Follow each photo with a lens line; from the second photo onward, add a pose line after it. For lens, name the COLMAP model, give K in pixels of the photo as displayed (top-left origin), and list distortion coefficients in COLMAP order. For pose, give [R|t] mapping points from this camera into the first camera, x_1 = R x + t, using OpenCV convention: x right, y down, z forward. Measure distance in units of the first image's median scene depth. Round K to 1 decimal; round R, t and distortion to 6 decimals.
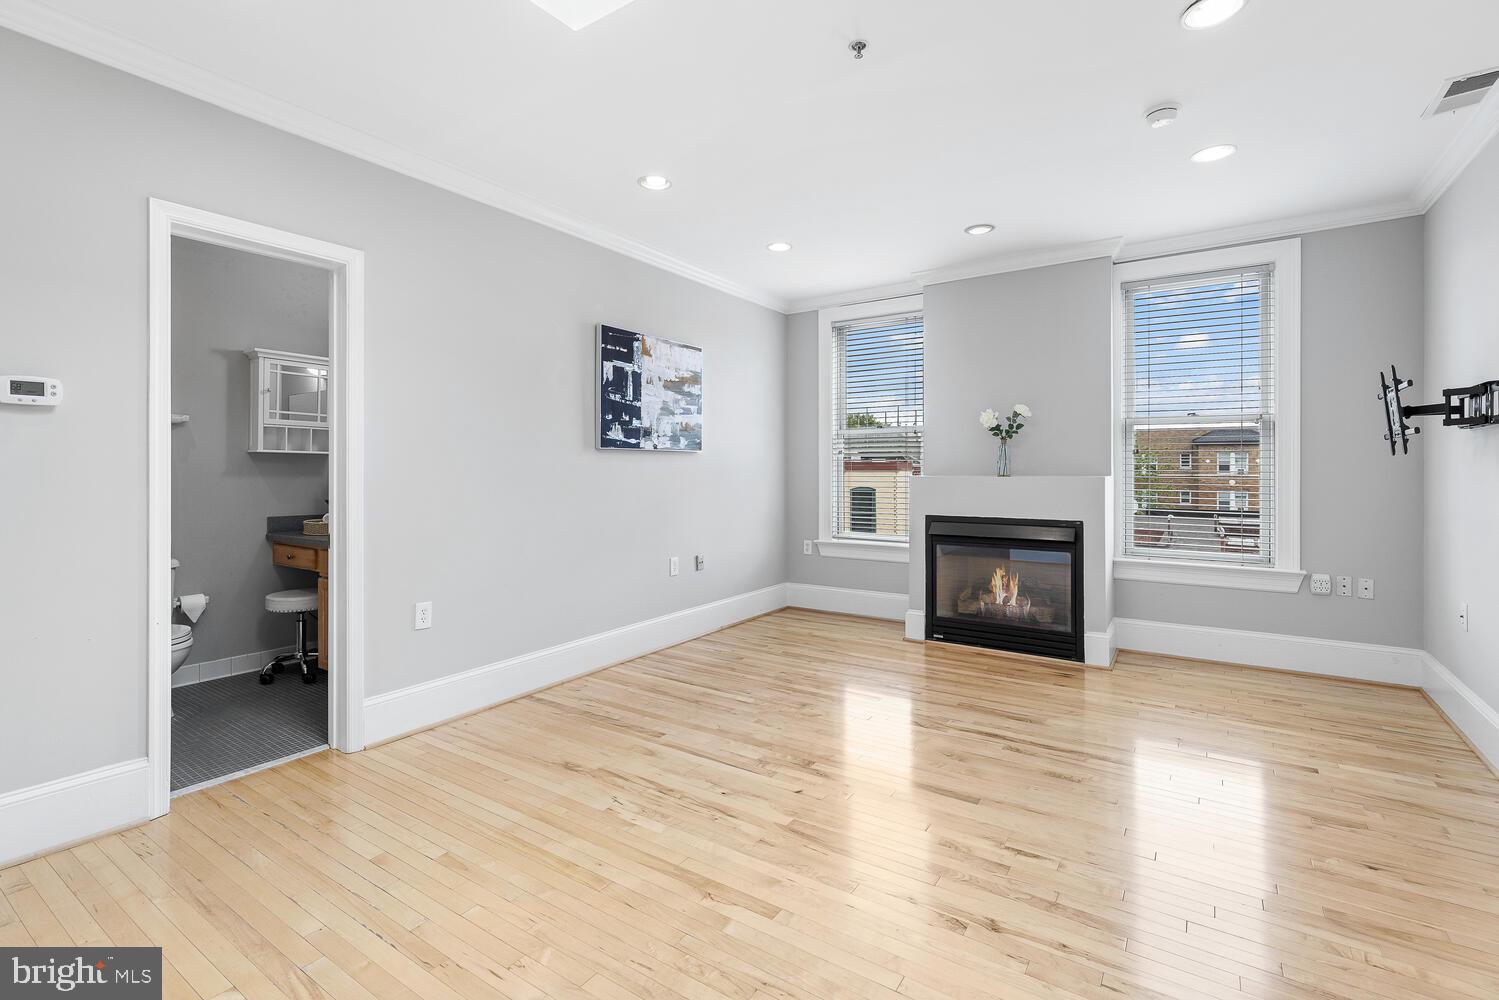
lens RADIAL K [[680.8, 0, 744.0], [0, 680.8, 473.5], [0, 0, 1]] dist [0.005346, 0.000113]
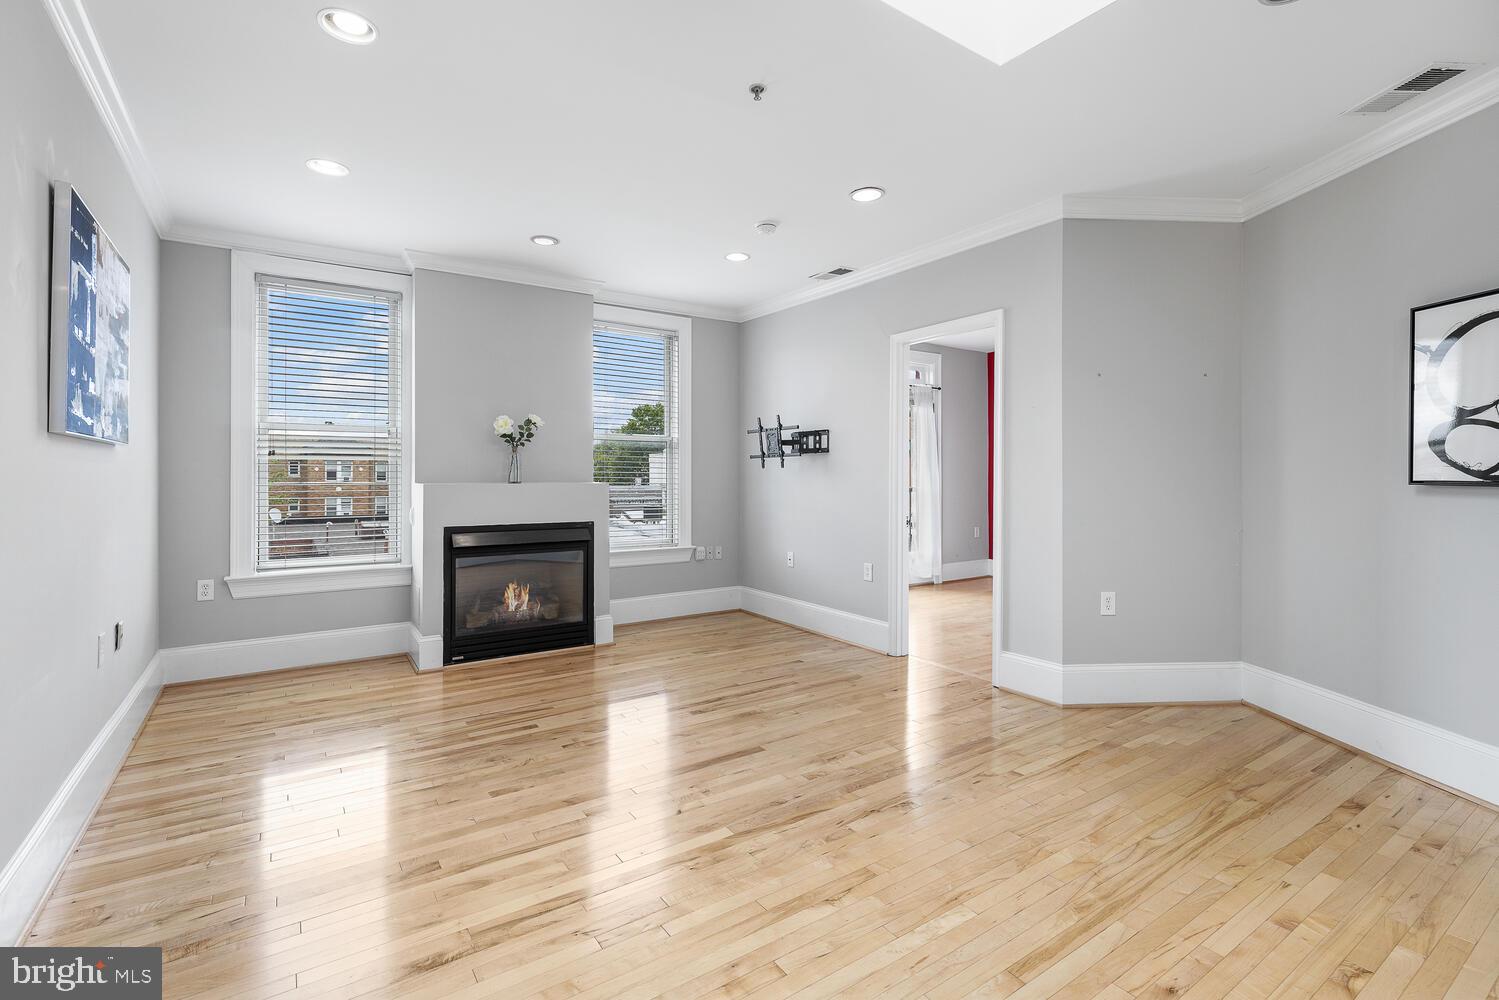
lens RADIAL K [[681.8, 0, 738.3], [0, 681.8, 475.6], [0, 0, 1]] dist [0.003415, -0.000178]
pose [[0.374893, 0.002998, 0.927063, -0.466336], [0.004160, 0.999979, -0.004917, -0.000768], [-0.927059, 0.005700, 0.374872, 0.334335]]
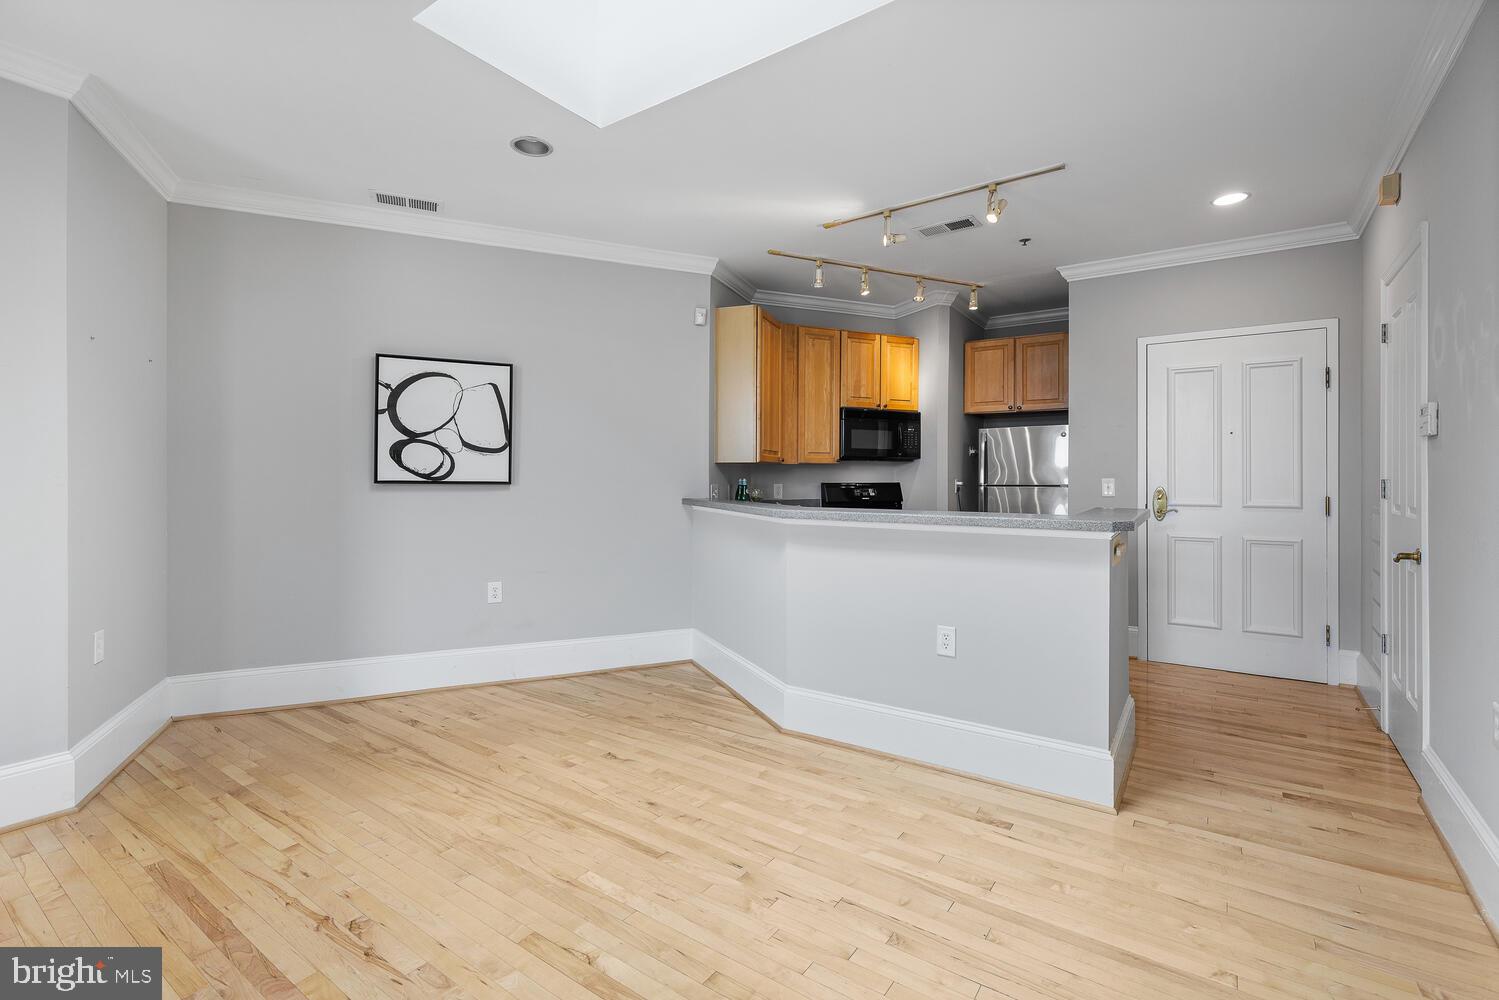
lens RADIAL K [[680.8, 0, 744.0], [0, 680.8, 473.5], [0, 0, 1]] dist [0.005346, 0.000113]
pose [[-0.999829, -0.002479, 0.018320, -0.119685], [-0.002553, 0.999989, -0.003990, -0.003264], [-0.018310, -0.004036, -0.999824, 0.845626]]
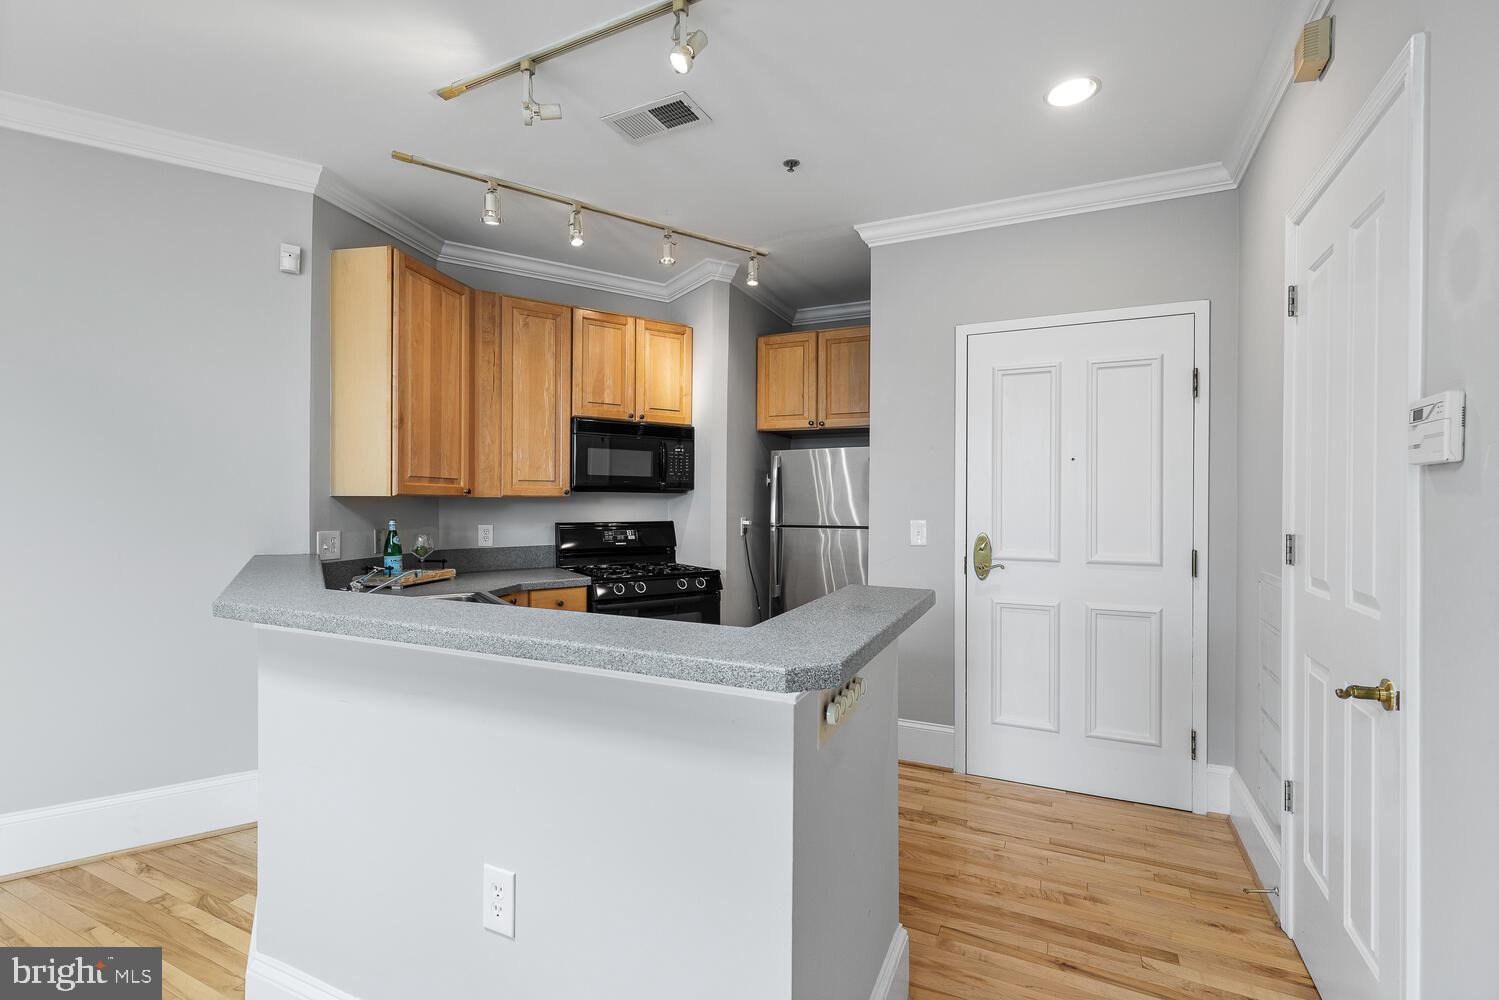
lens RADIAL K [[667.7, 0, 745.5], [0, 667.7, 501.4], [0, 0, 1]] dist [0.004848, 0.000020]
pose [[-0.990364, -0.005234, -0.138390, -0.373448], [-0.005509, 0.999984, 0.001601, -0.022650], [0.138379, 0.002348, -0.990377, 0.486323]]
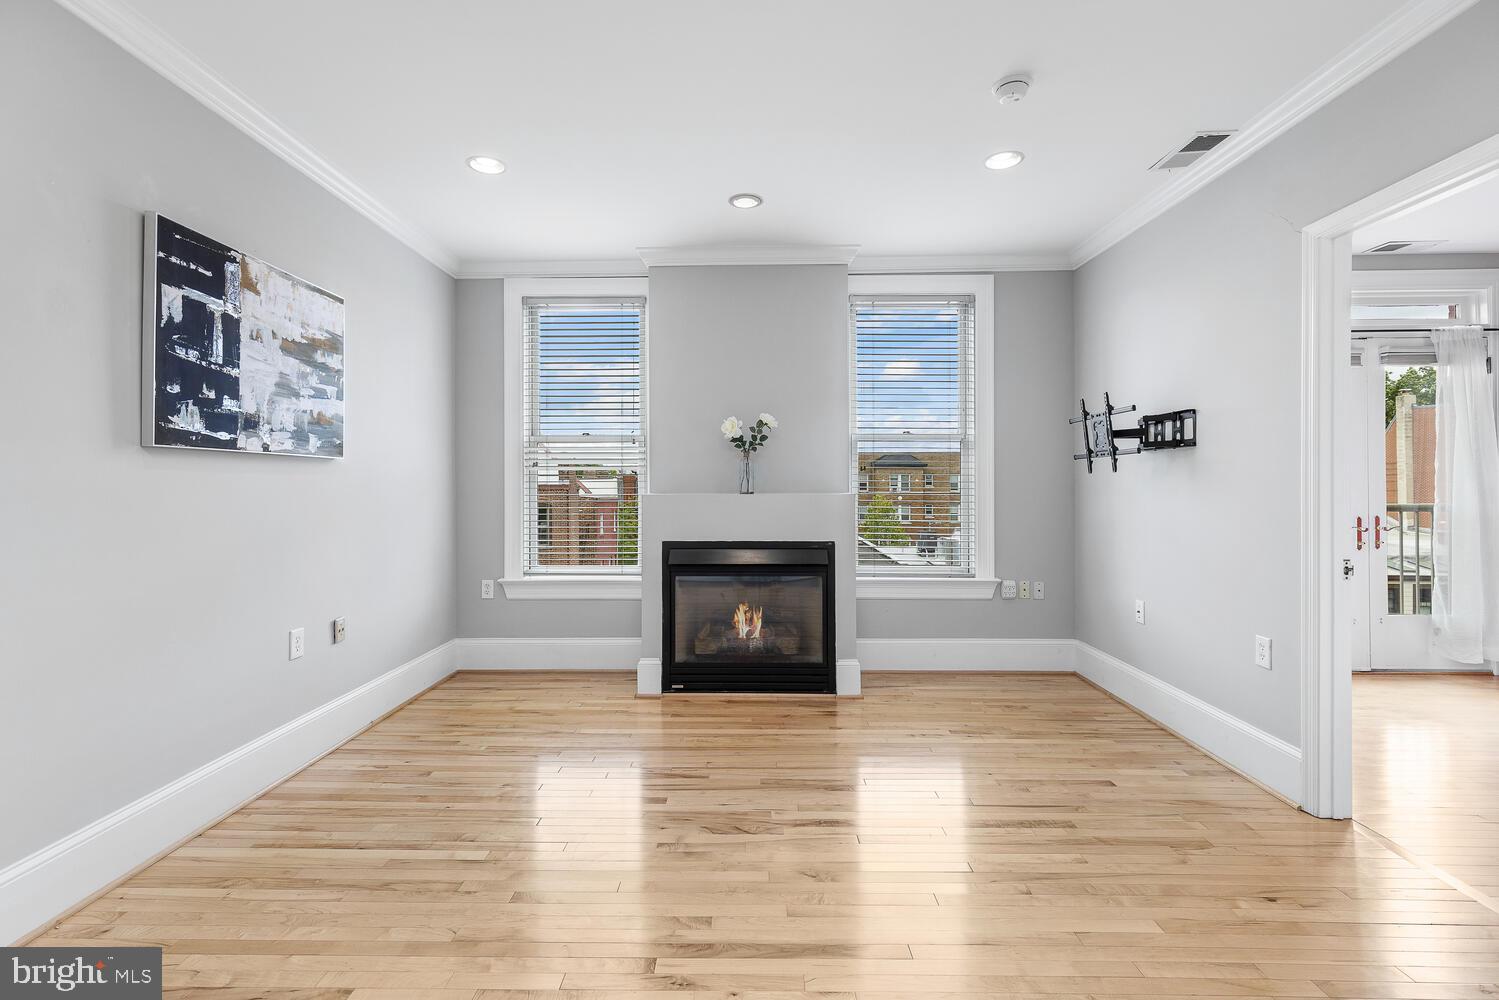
lens RADIAL K [[677.4, 0, 742.6], [0, 677.4, 483.7], [0, 0, 1]] dist [0.007291, -0.001192]
pose [[0.838299, 0.002248, 0.545207, -0.109117], [0.003594, 0.999947, -0.009648, -0.000416], [-0.545200, 0.010047, 0.838246, 0.286604]]
